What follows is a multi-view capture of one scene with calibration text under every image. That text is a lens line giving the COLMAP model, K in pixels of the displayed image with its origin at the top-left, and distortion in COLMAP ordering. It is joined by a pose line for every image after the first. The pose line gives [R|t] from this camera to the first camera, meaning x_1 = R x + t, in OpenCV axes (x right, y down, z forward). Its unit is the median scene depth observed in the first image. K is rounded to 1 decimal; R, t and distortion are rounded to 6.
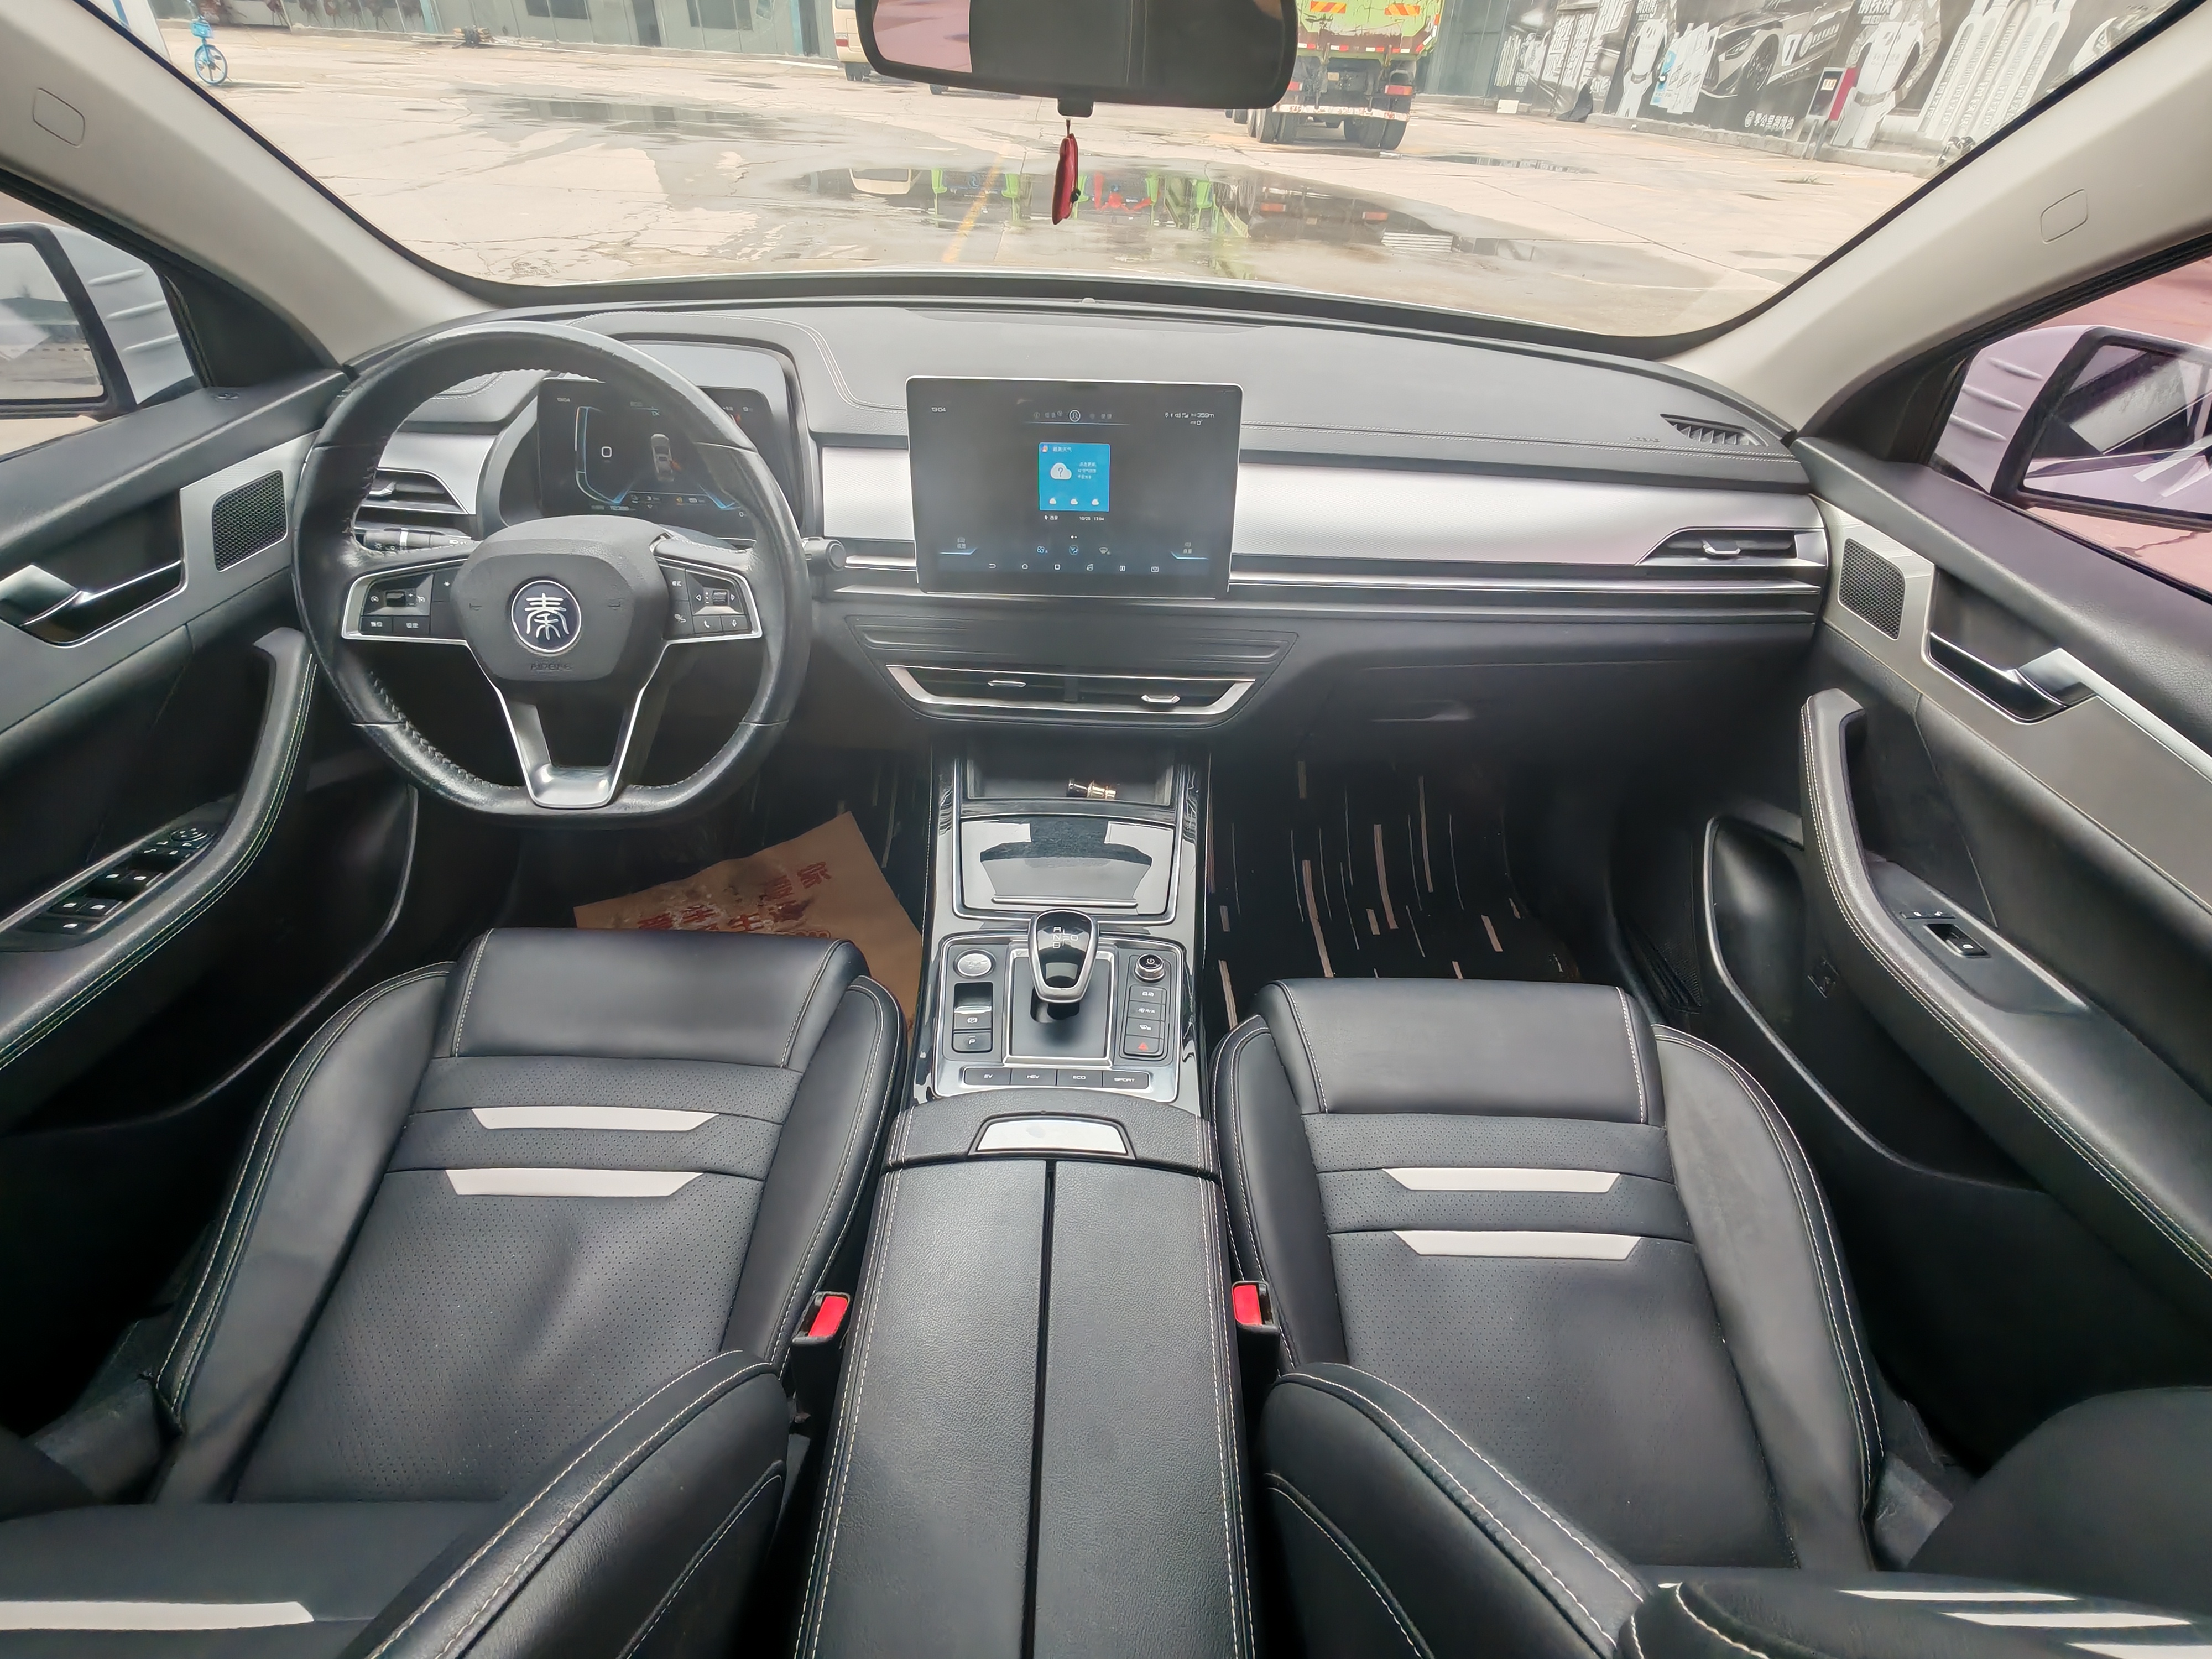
lens RADIAL K [[1006.2, 0, 1106.0], [0, 1006.2, 829.5], [0, 0, 1]] dist [0.001433, 0.000165]
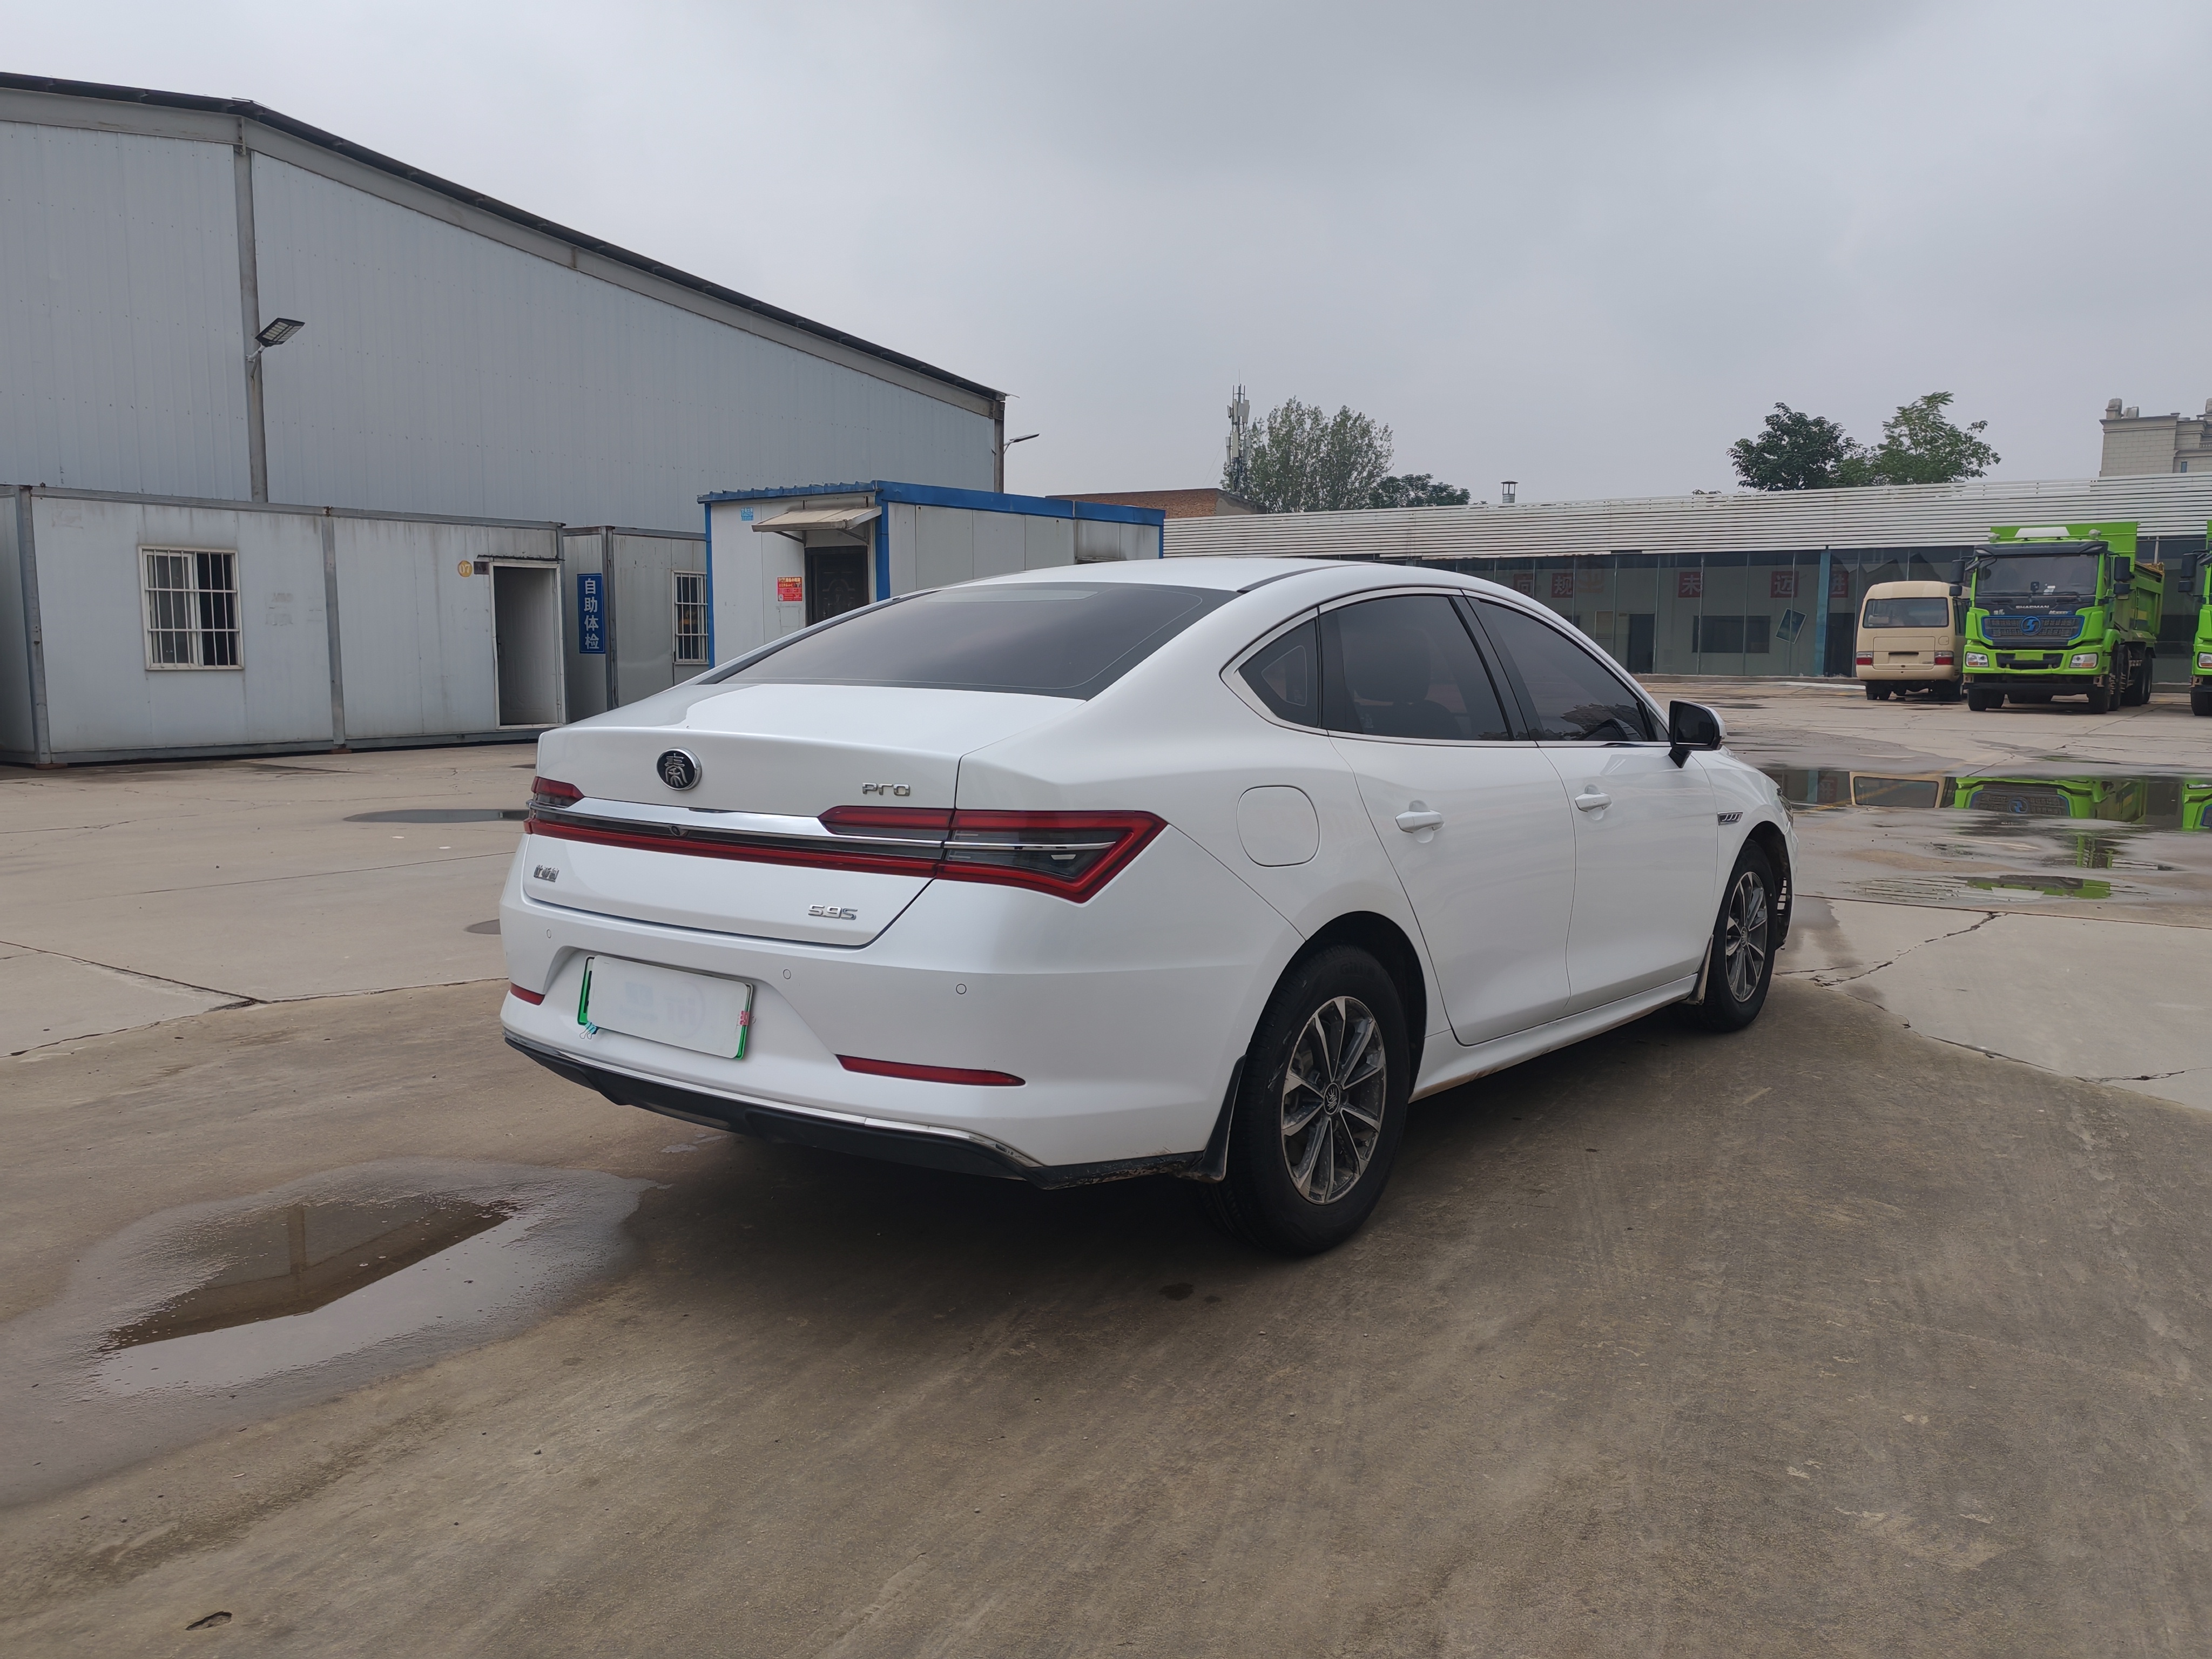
lens RADIAL K [[1721.3, 0, 1138.1], [0, 1721.3, 826.6], [0, 0, 1]] dist [-0.003140, 0.040513]
pose [[0.798567, 0.023019, -0.601466, 0.107417], [-0.345277, 0.836028, -0.426429, 0.111829], [0.493026, 0.548204, 0.675572, -0.136764]]
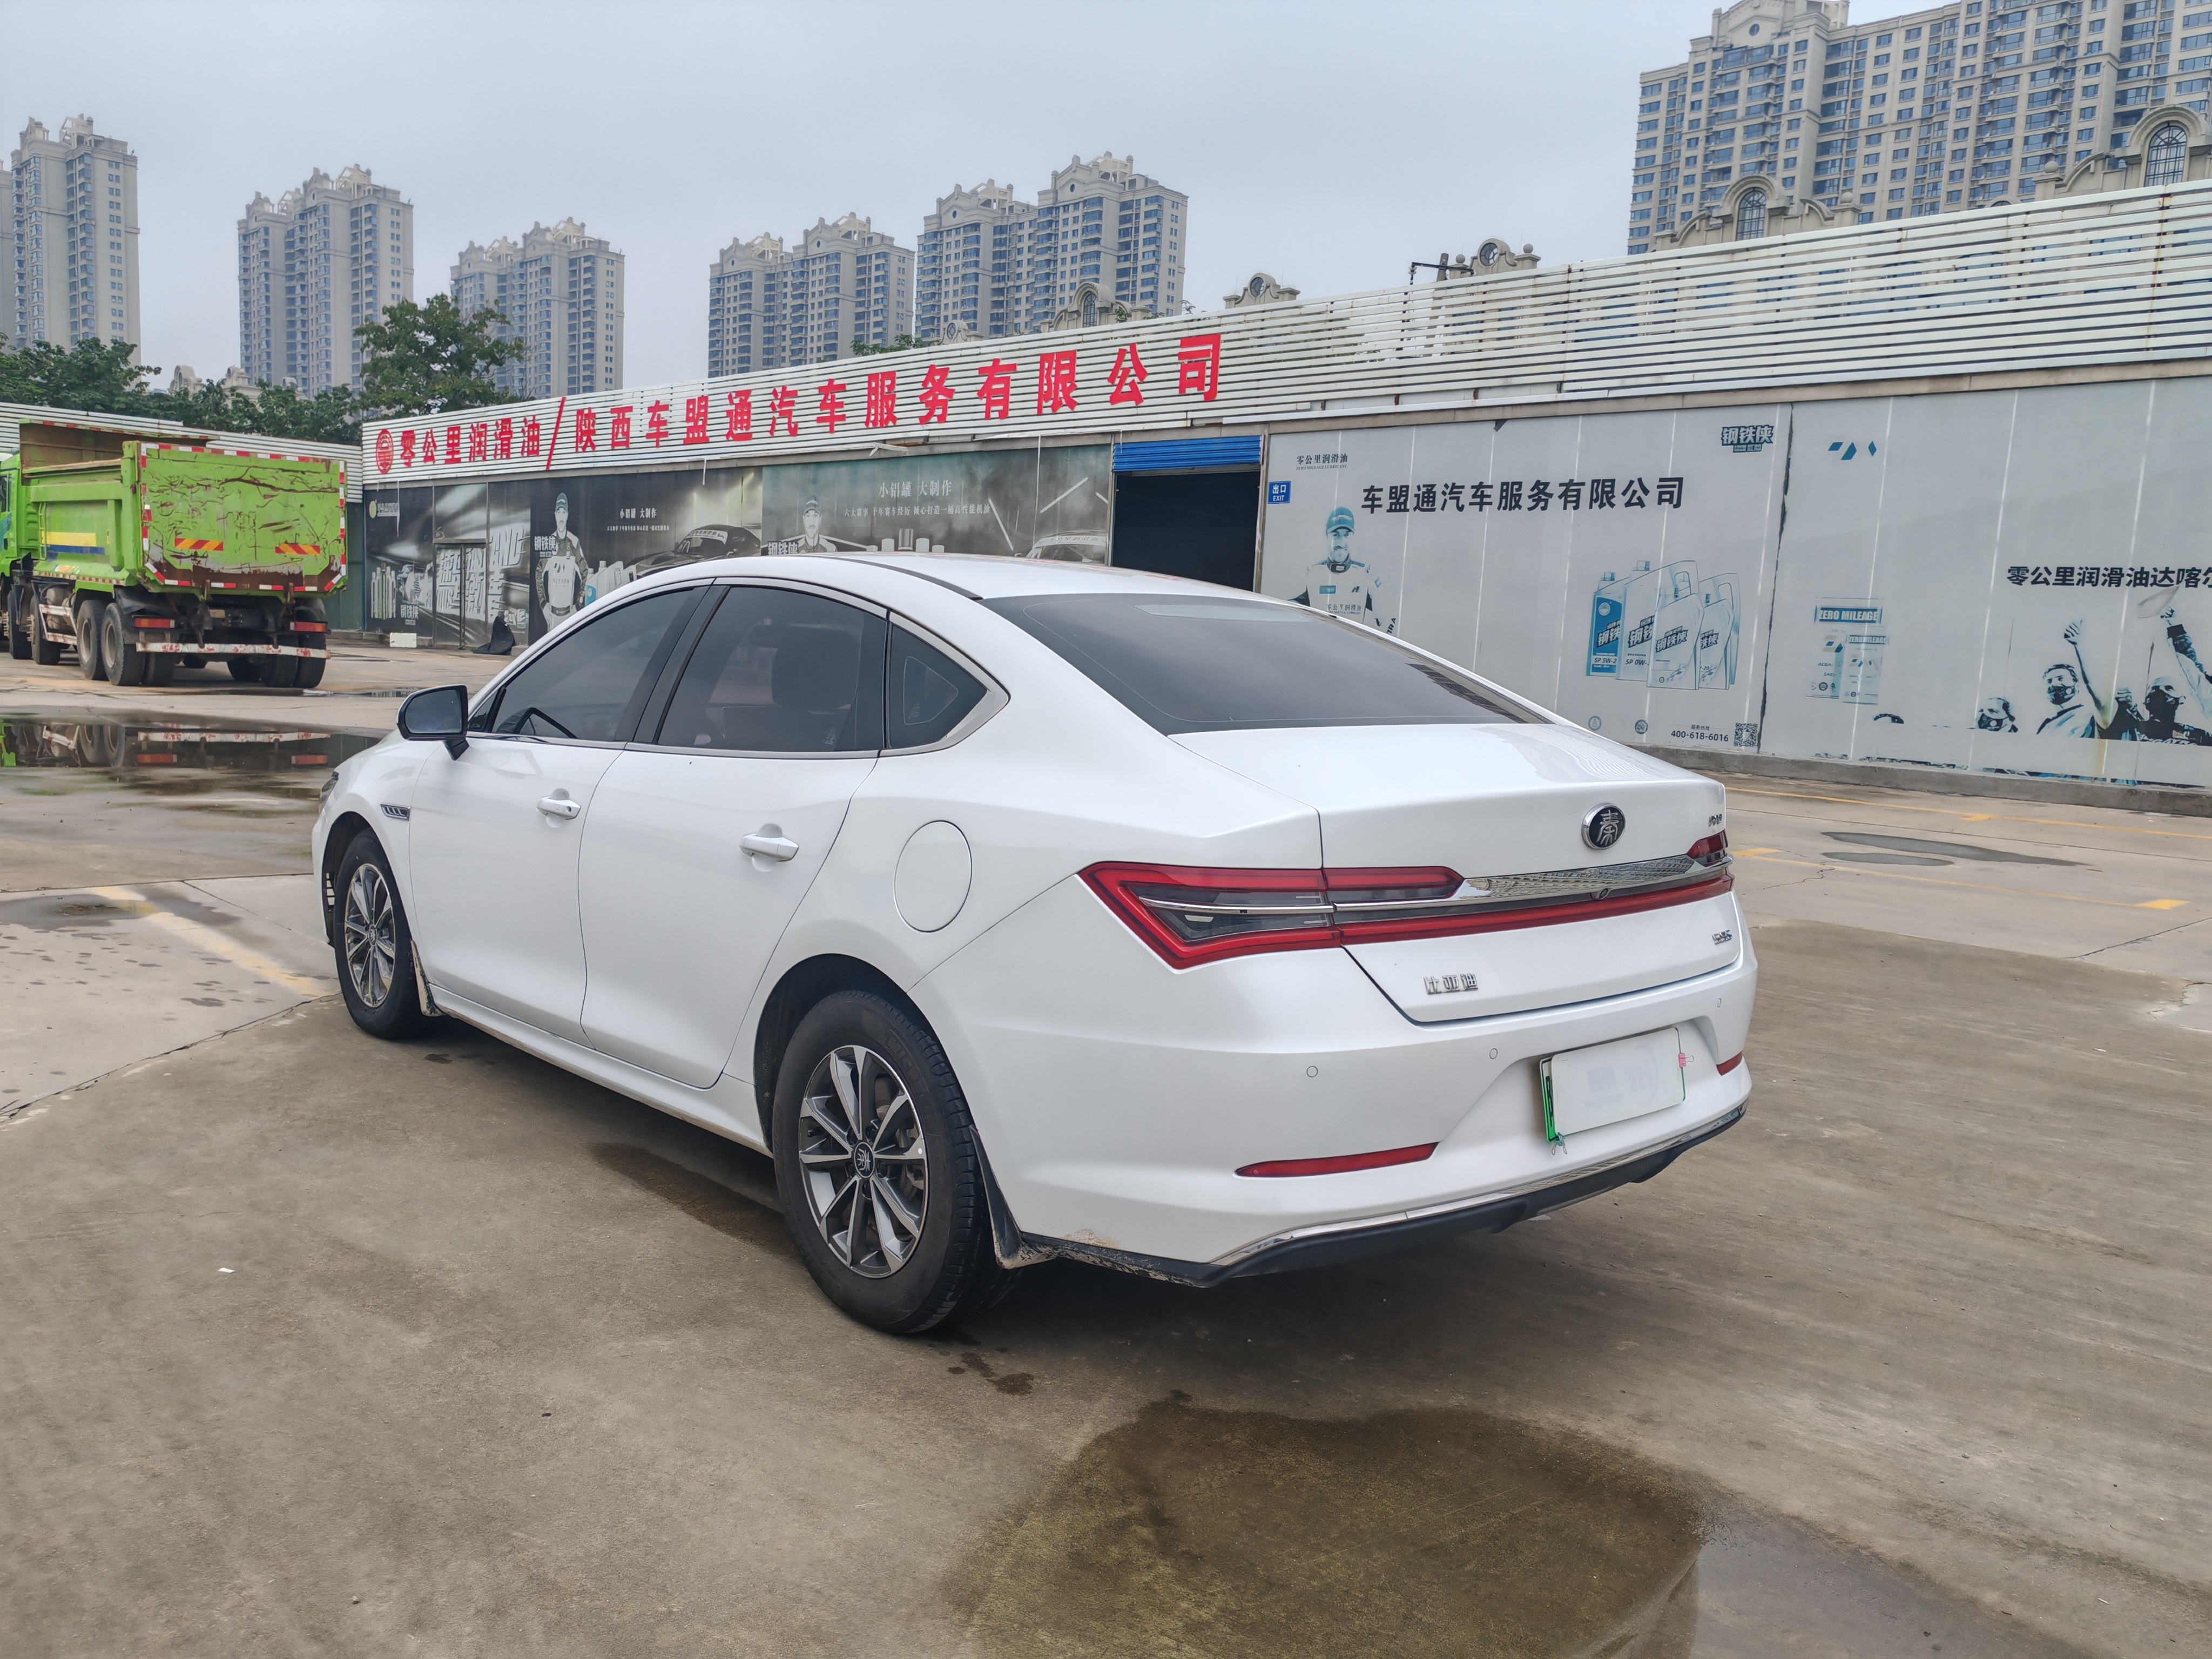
lens RADIAL K [[1722.4, 0, 1120.5], [0, 1722.4, 830.7], [0, 0, 1]] dist [0.007483, 0.012537]
pose [[0.740311, -0.089707, 0.666252, -0.110910], [0.404106, 0.851400, -0.334390, 0.090802], [-0.537250, 0.516789, 0.666552, -0.129858]]
